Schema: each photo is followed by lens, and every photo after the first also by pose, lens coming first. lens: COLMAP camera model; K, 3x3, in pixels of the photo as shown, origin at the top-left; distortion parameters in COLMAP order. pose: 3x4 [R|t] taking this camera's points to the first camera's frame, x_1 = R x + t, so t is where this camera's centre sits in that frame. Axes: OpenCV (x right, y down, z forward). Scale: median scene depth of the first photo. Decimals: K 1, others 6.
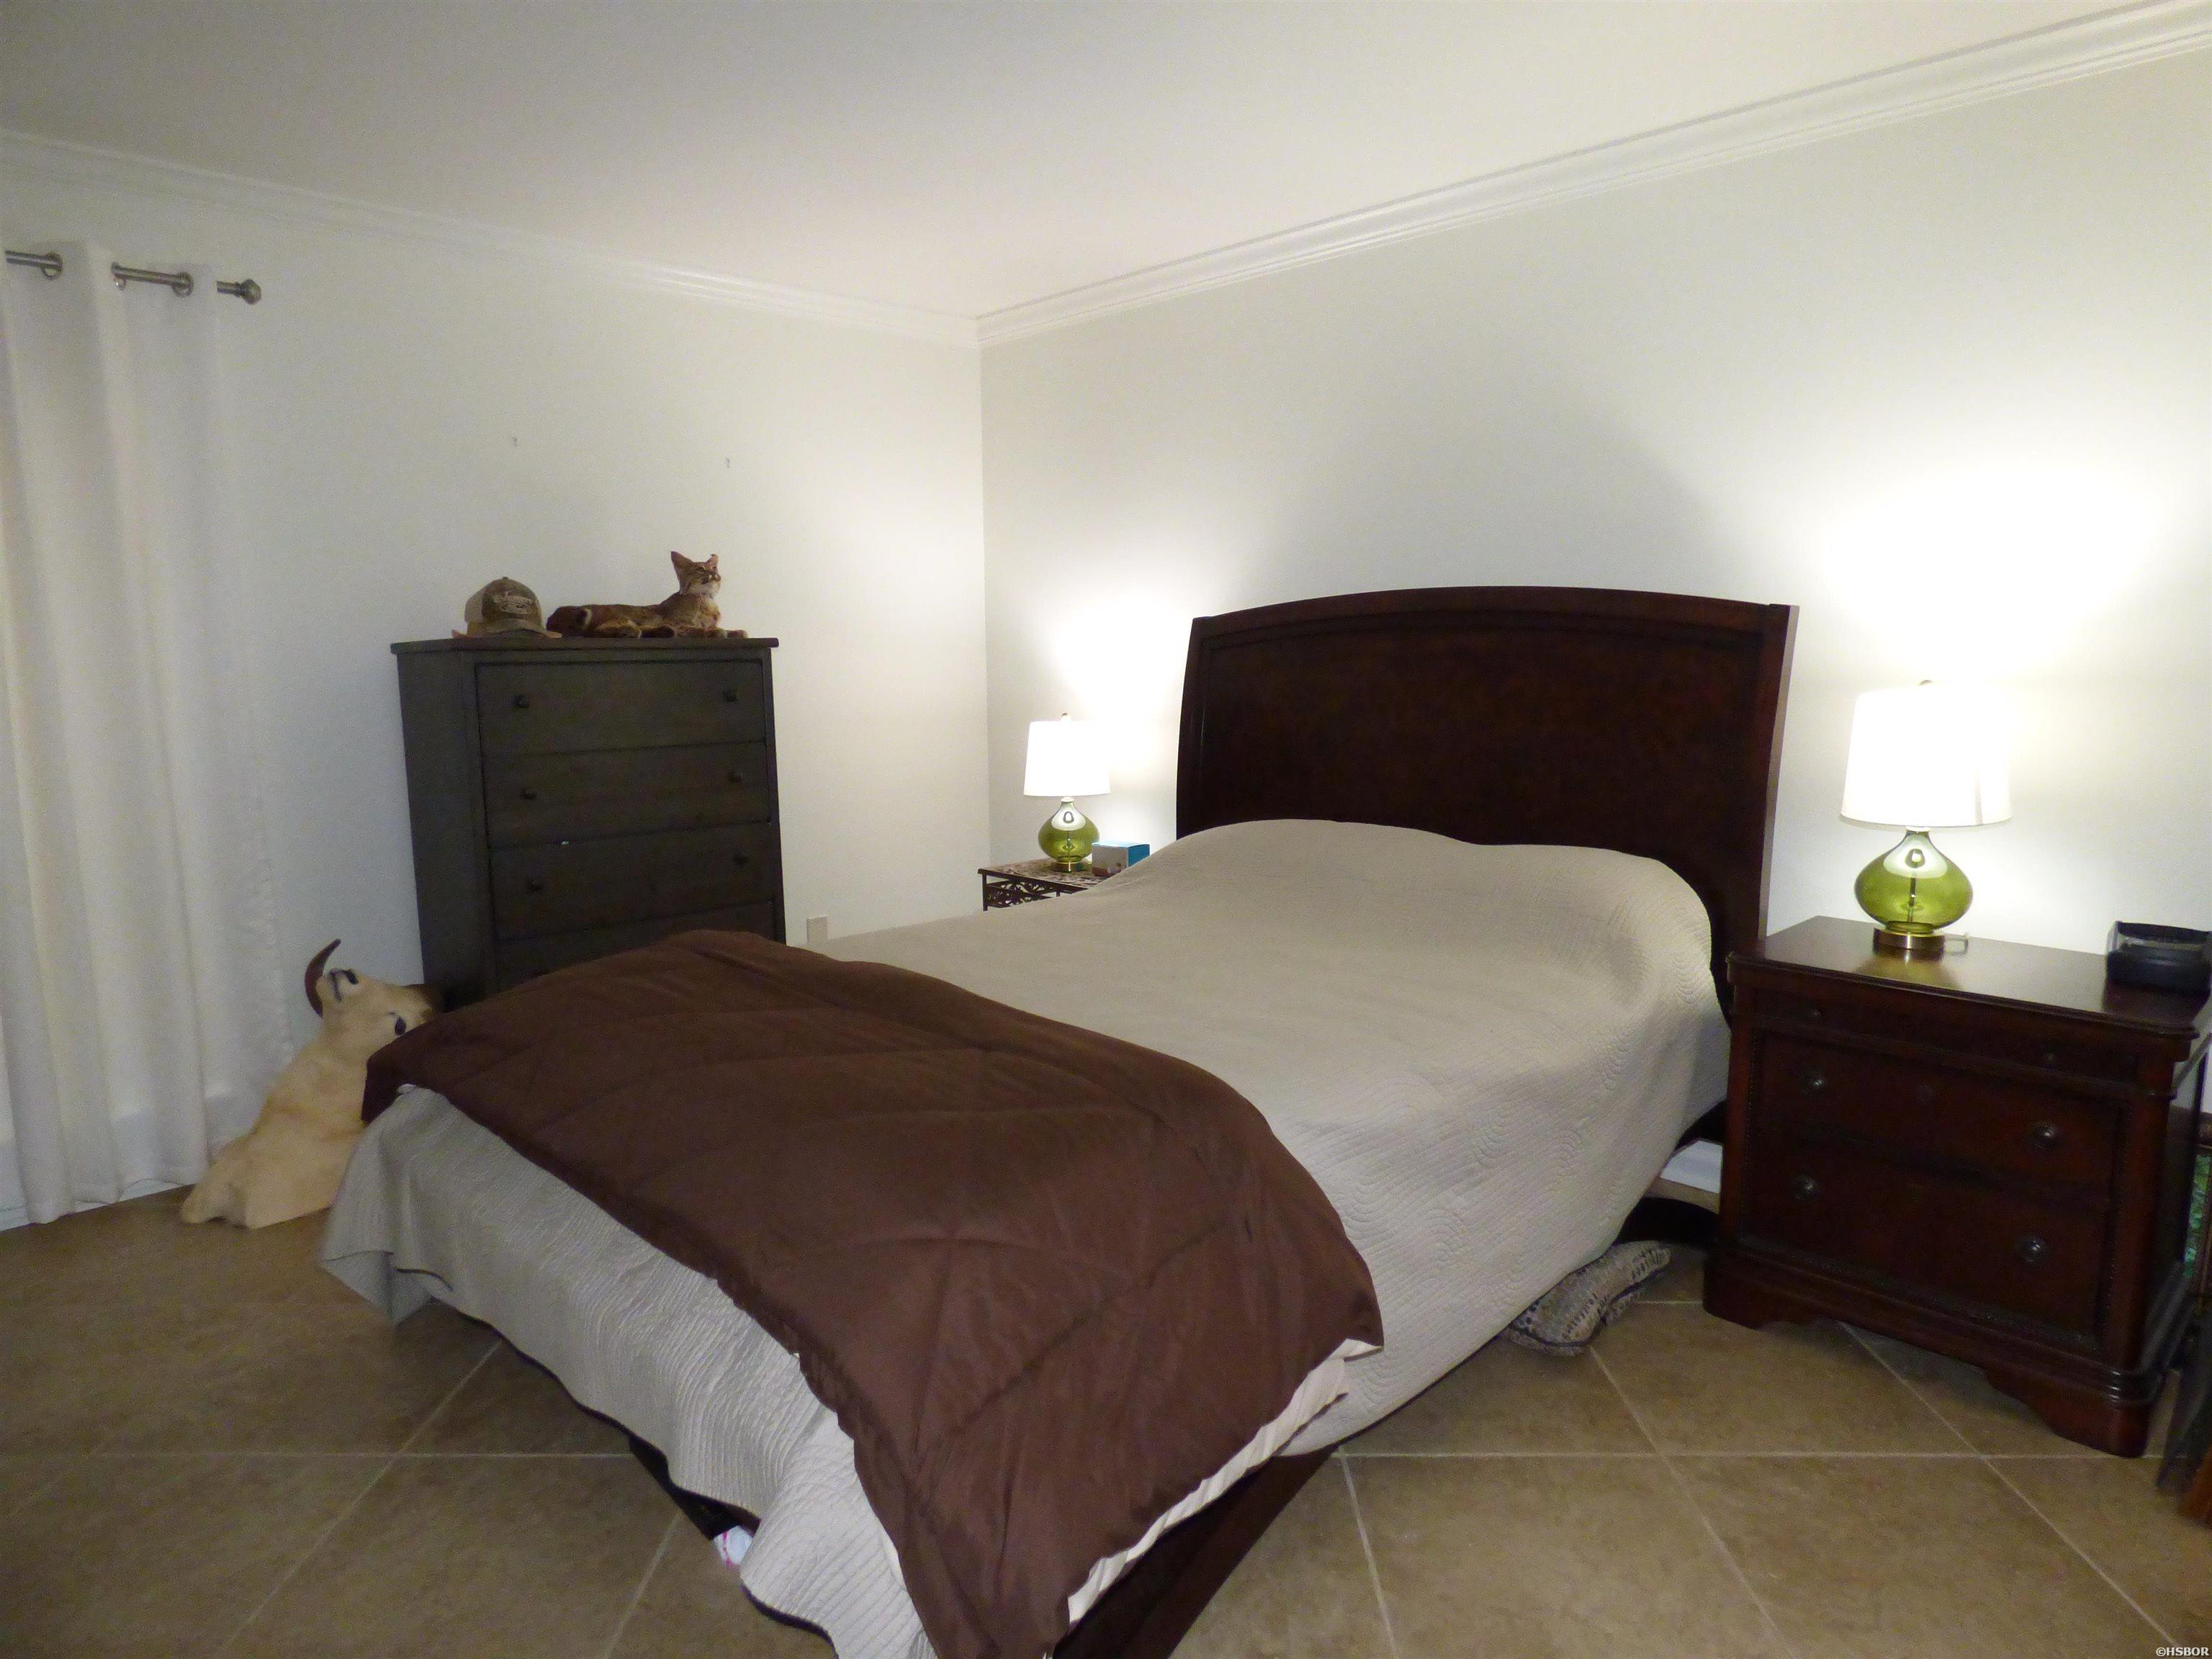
lens RADIAL K [[1354.4, 0, 1083.0], [0, 1354.4, 827.5], [0, 0, 1]] dist [-0.000112, -0.006824]
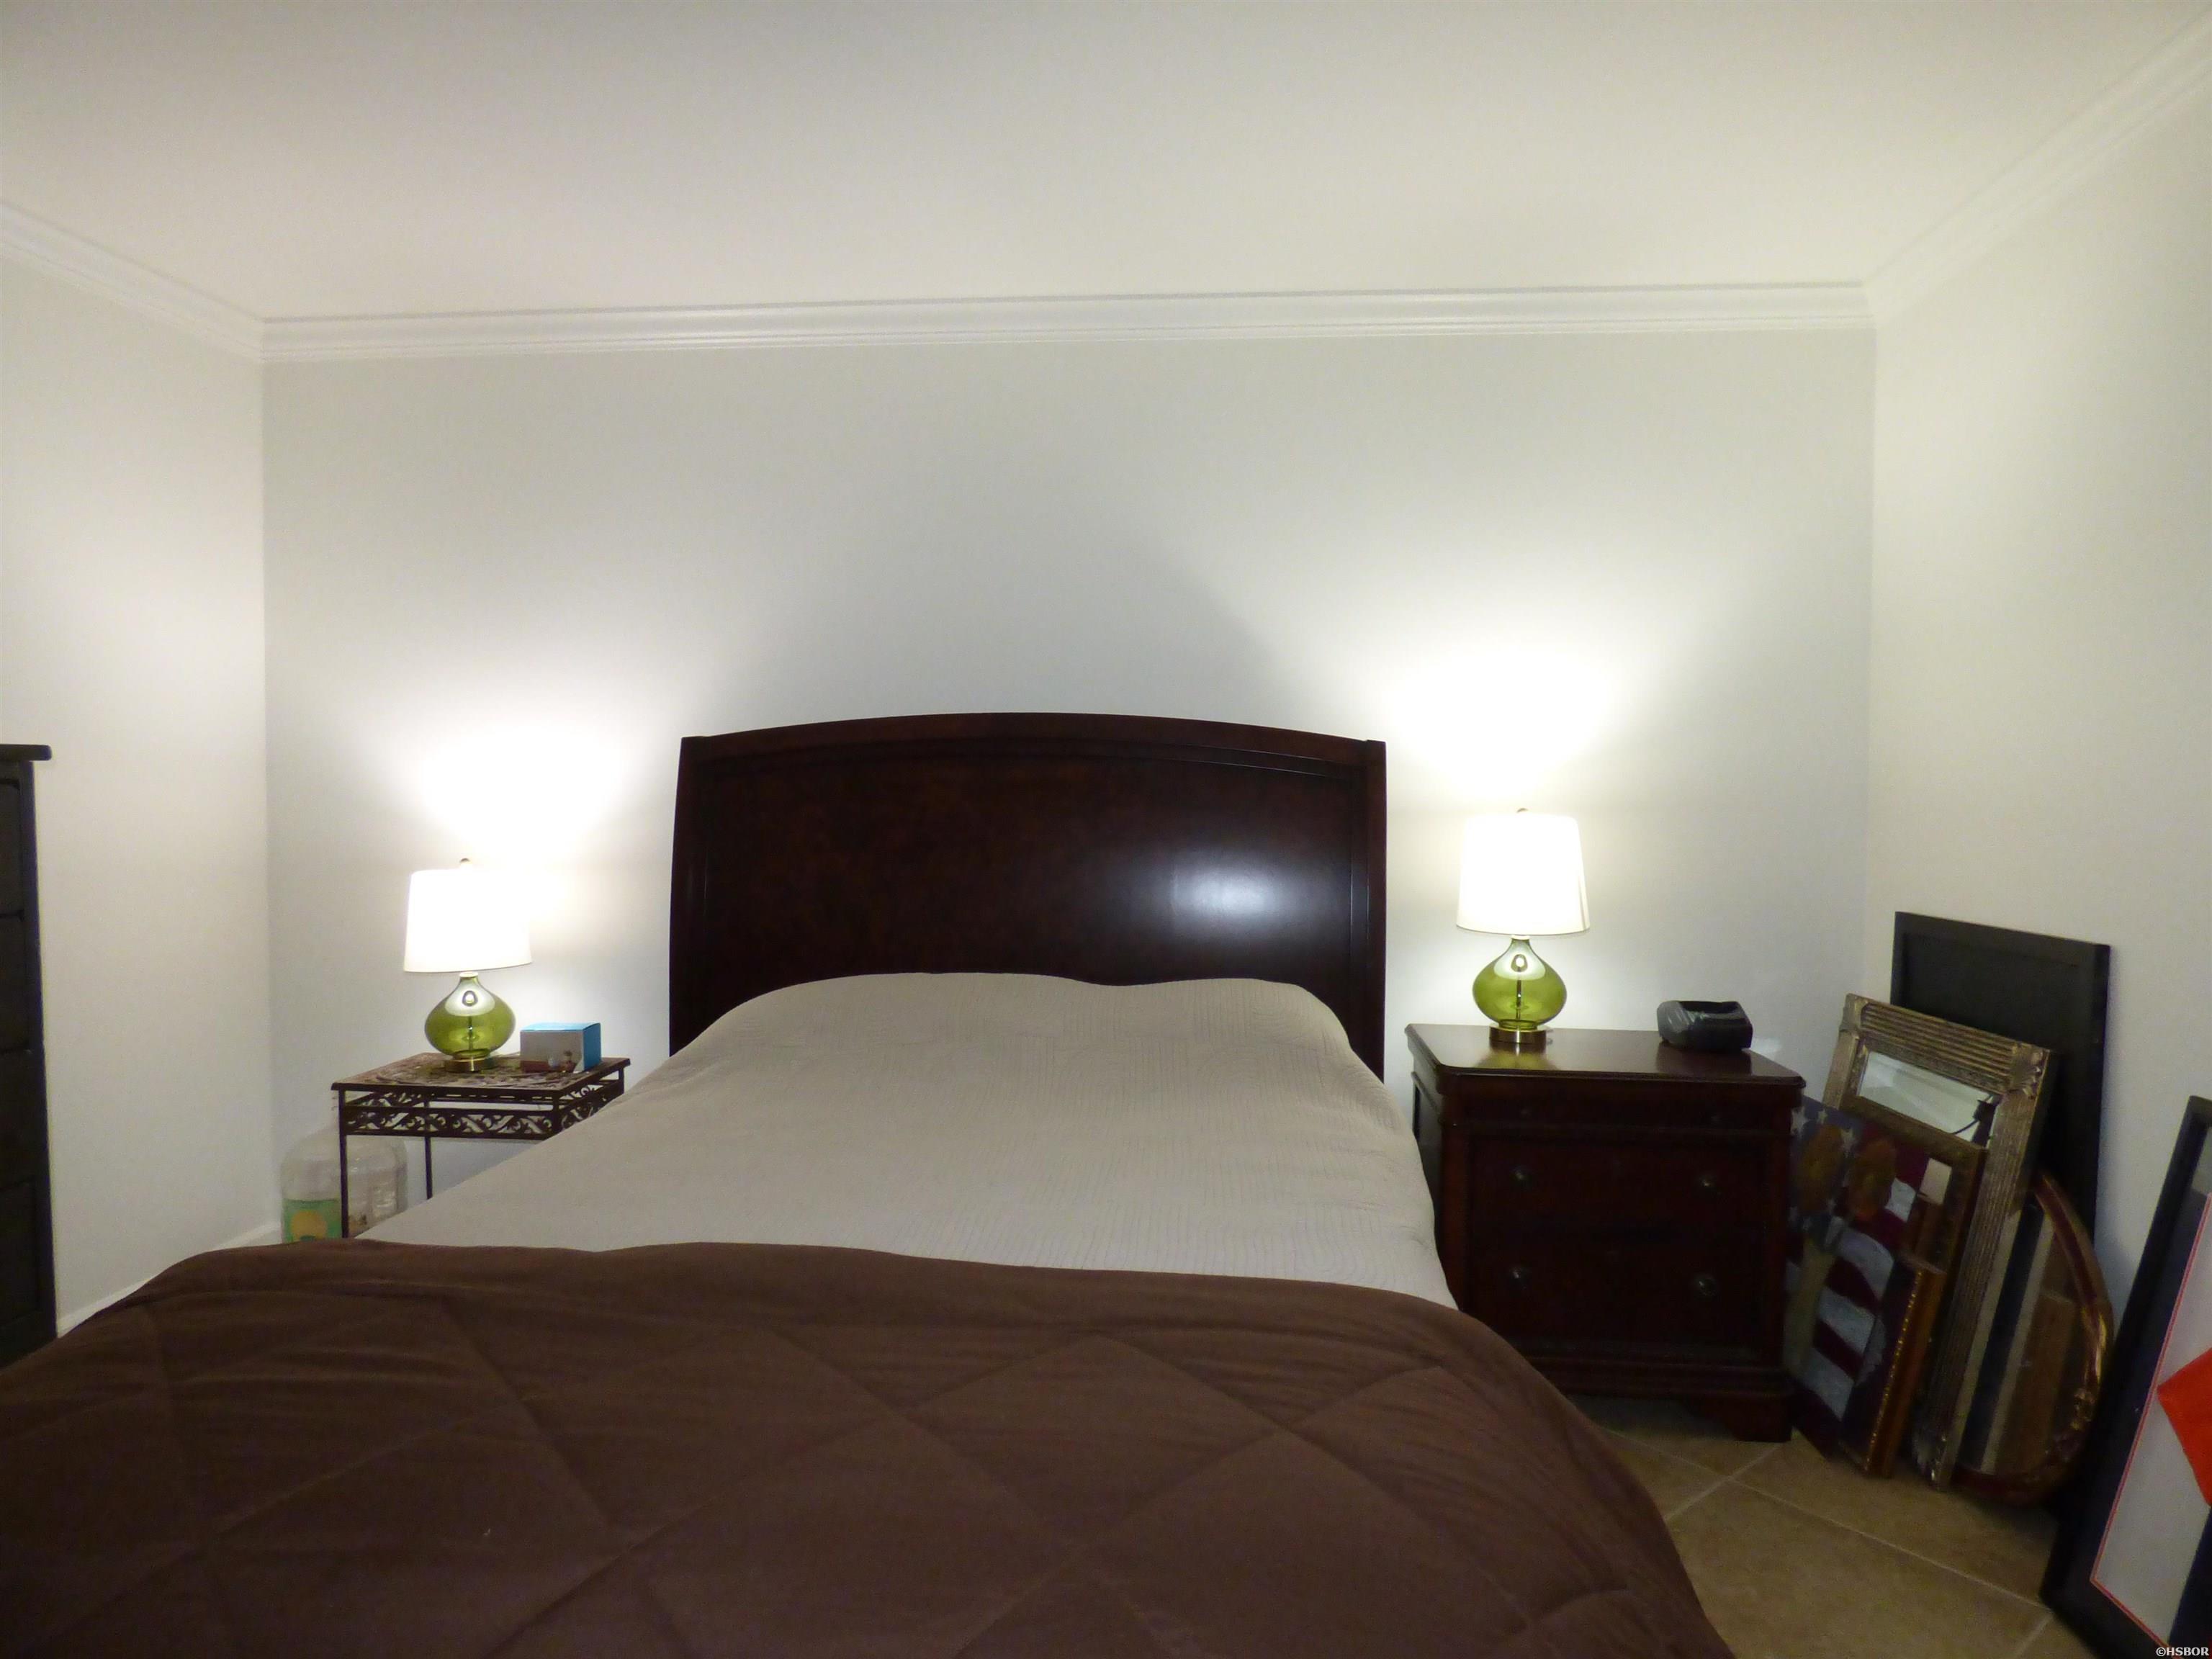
lens RADIAL K [[1354.4, 0, 1105.5], [0, 1354.4, 838.9], [0, 0, 1]] dist [-0.000112, -0.006824]
pose [[0.757688, -0.012805, 0.652491, -0.326149], [0.075050, 0.994884, -0.067625, -0.025044], [-0.648287, 0.100208, 0.754773, 0.287243]]
